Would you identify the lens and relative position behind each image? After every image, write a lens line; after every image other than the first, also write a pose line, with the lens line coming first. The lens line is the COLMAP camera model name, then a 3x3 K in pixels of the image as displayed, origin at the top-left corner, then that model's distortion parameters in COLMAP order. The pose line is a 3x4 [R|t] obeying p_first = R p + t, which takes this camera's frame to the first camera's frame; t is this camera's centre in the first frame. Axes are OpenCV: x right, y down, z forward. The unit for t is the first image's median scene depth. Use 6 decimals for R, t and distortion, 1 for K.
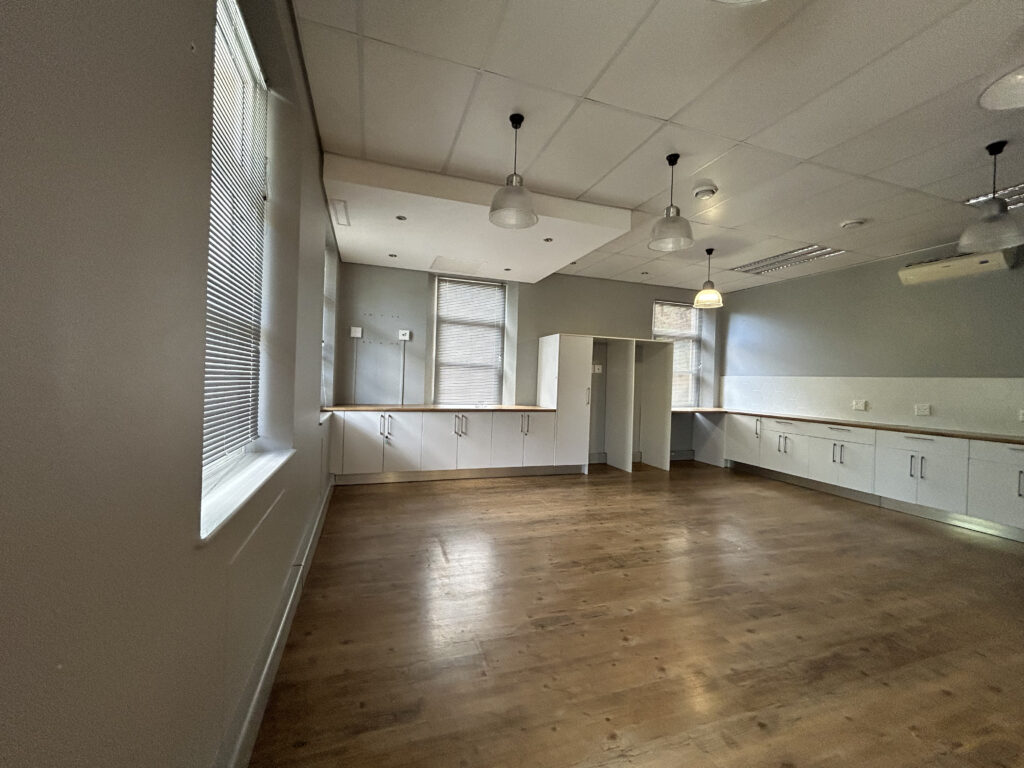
lens RADIAL K [[414.9, 0, 510.9], [0, 414.9, 385.9], [0, 0, 1]] dist [0.024271, 0.000164]
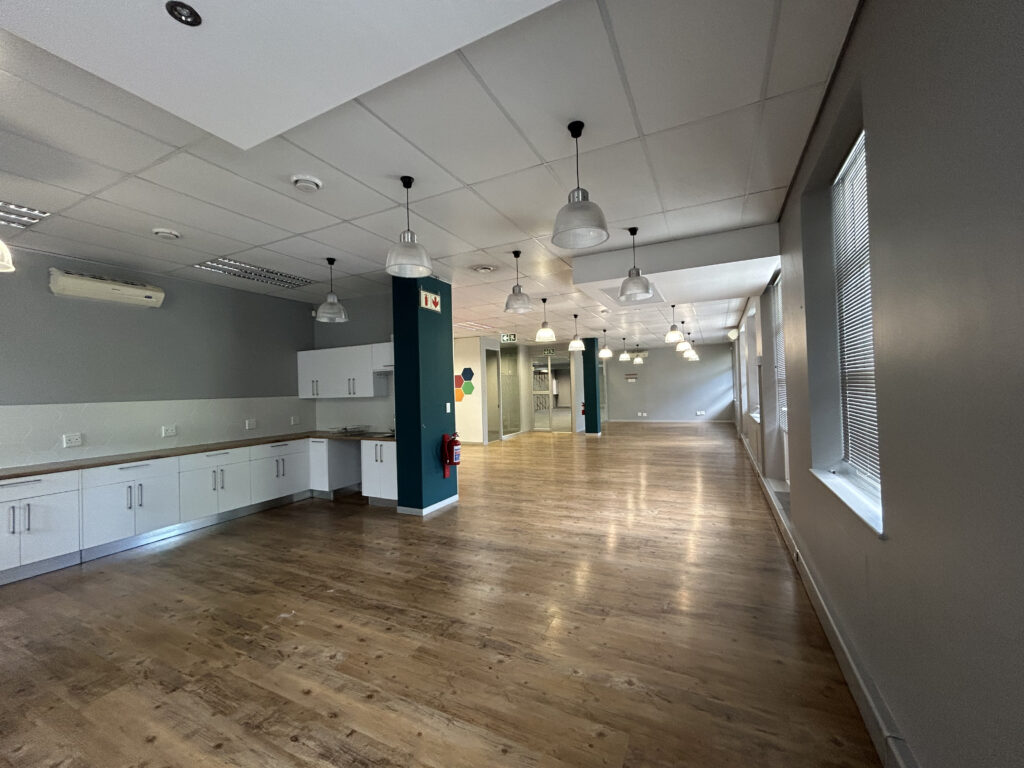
lens RADIAL K [[414.9, 0, 511.8], [0, 414.9, 379.5], [0, 0, 1]] dist [0.024271, 0.000164]
pose [[-0.703251, 0.000455, 0.710942, -0.375395], [0.008251, 0.999938, 0.007521, -0.084610], [-0.710894, 0.011155, -0.703211, 1.221346]]
